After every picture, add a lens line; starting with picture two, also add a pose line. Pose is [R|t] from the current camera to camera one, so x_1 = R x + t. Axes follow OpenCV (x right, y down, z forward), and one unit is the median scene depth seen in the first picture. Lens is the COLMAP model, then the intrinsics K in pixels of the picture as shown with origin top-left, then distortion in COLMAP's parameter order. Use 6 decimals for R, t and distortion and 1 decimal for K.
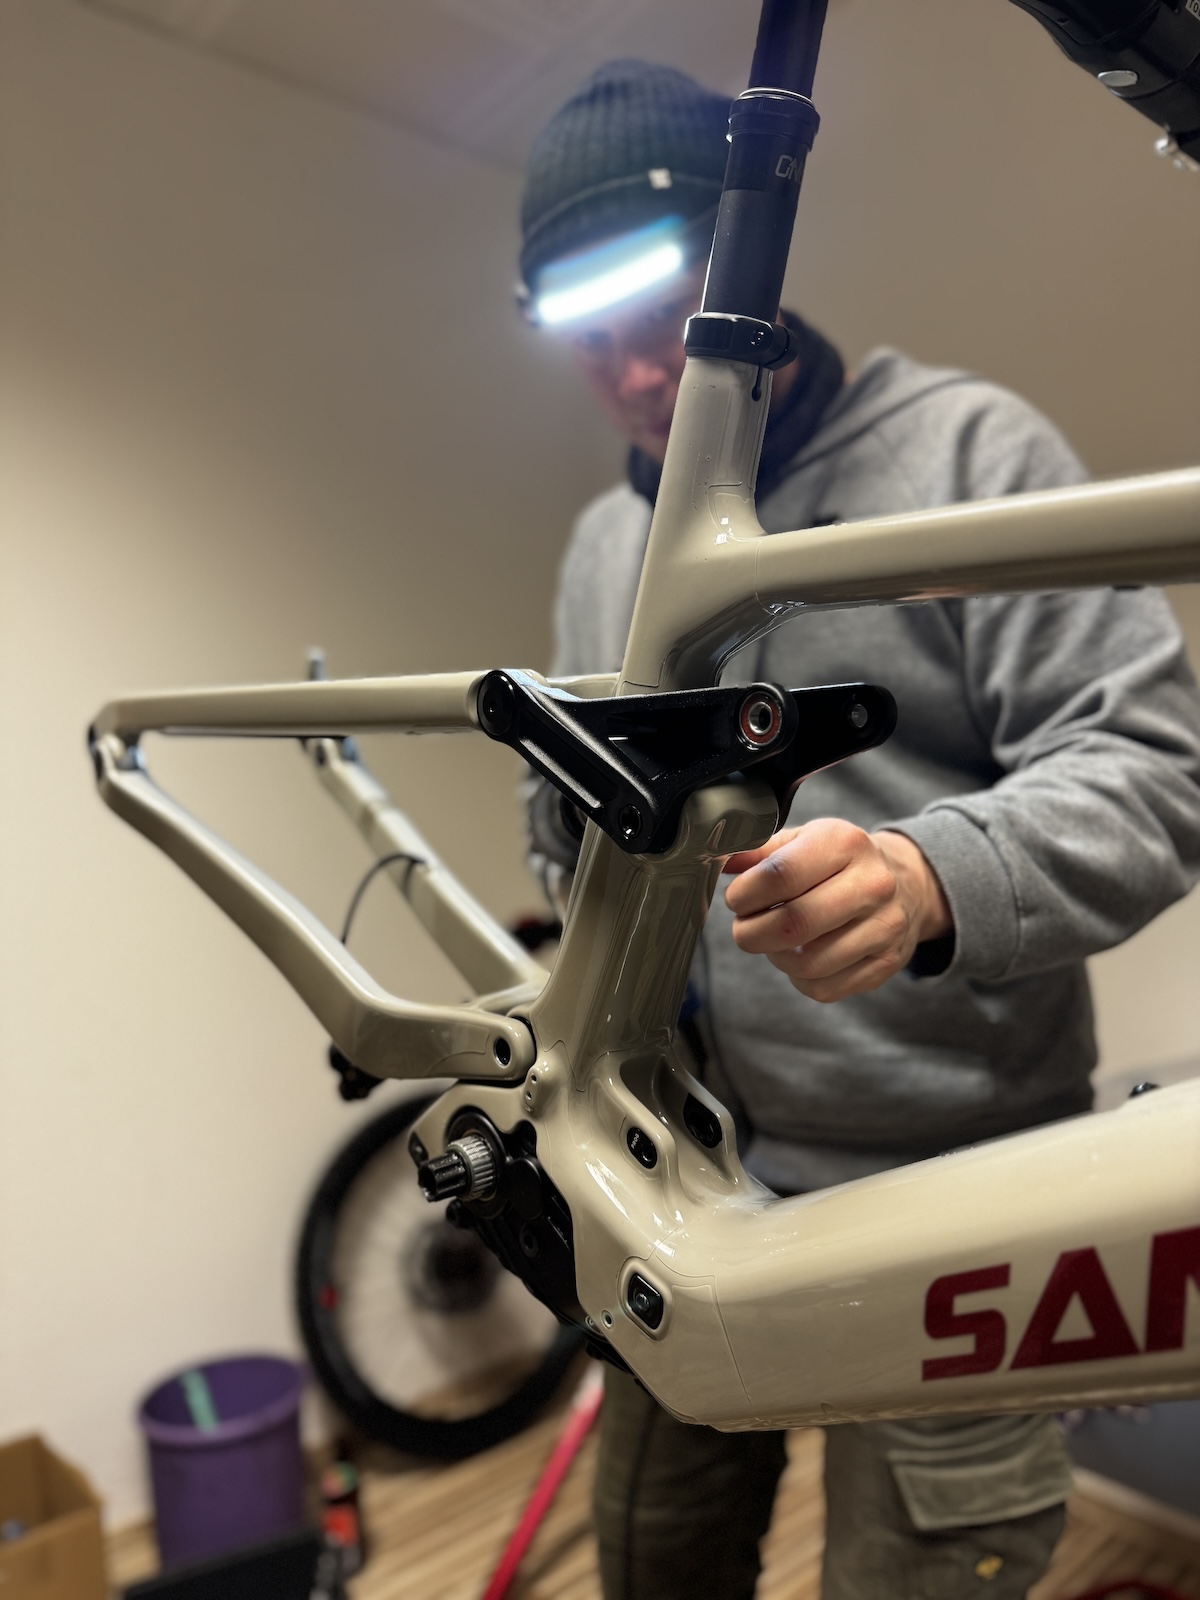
lens RADIAL K [[1119.8, 0, 601.4], [0, 1119.8, 800.2], [0, 0, 1]] dist [-0.003739, -0.003341]
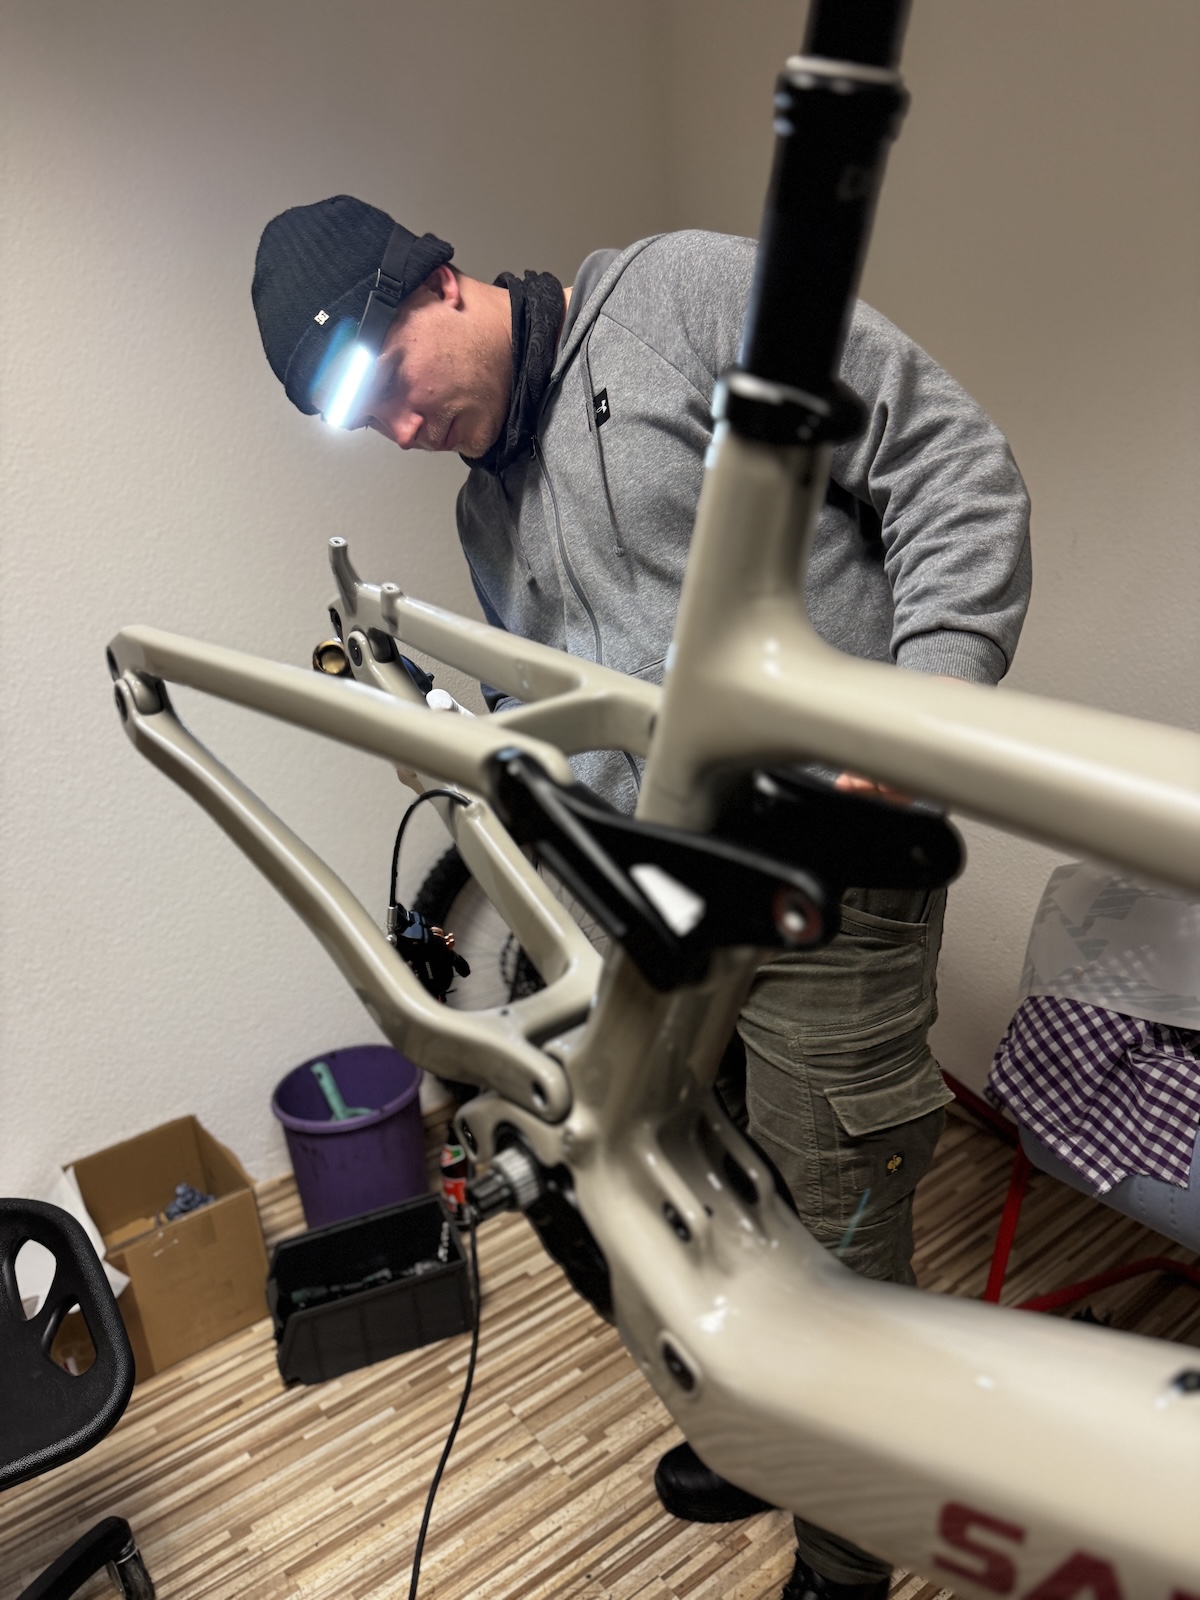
lens RADIAL K [[1119.8, 0, 599.6], [0, 1119.8, 799.4], [0, 0, 1]] dist [-0.003739, -0.003341]
pose [[0.996205, 0.000682, -0.087038, 0.050652], [0.025819, 0.952649, 0.302975, -0.324007], [0.083124, -0.304072, 0.949015, 0.155020]]
